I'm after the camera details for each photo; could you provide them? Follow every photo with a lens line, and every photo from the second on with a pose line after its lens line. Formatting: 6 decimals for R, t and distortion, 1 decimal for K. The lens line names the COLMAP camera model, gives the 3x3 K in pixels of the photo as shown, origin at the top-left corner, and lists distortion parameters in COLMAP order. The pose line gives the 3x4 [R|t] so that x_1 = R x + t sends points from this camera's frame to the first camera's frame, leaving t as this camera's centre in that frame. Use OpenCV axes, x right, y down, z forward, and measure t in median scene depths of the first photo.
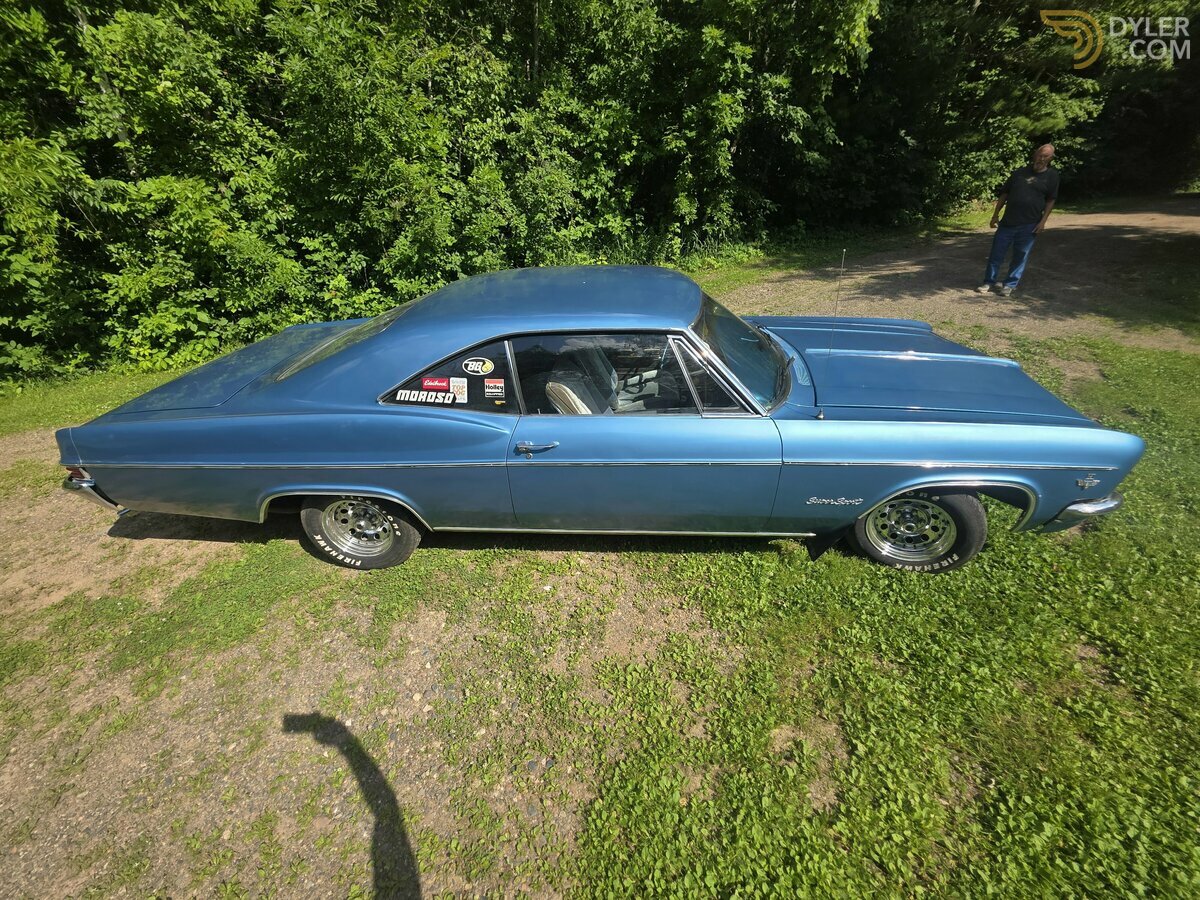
lens RADIAL K [[476.8, 0, 603.9], [0, 476.8, 453.0], [0, 0, 1]] dist [0.001456, 0.000037]
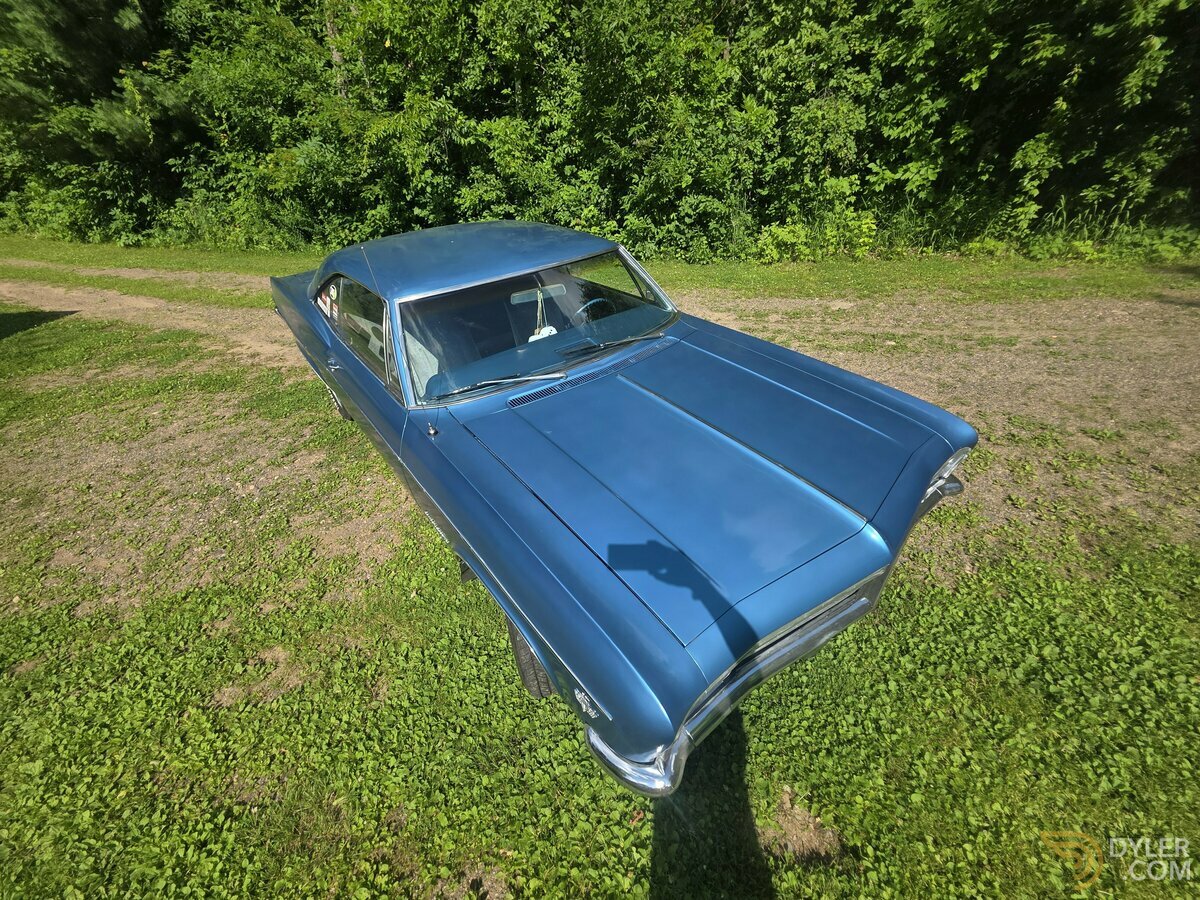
lens RADIAL K [[476.8, 0, 603.9], [0, 476.8, 453.0], [0, 0, 1]] dist [0.001456, 0.000037]
pose [[0.676831, 0.421416, -0.603580, 0.378280], [-0.353710, 0.905248, 0.235404, -0.106417], [0.645592, 0.054163, 0.761759, 0.164141]]
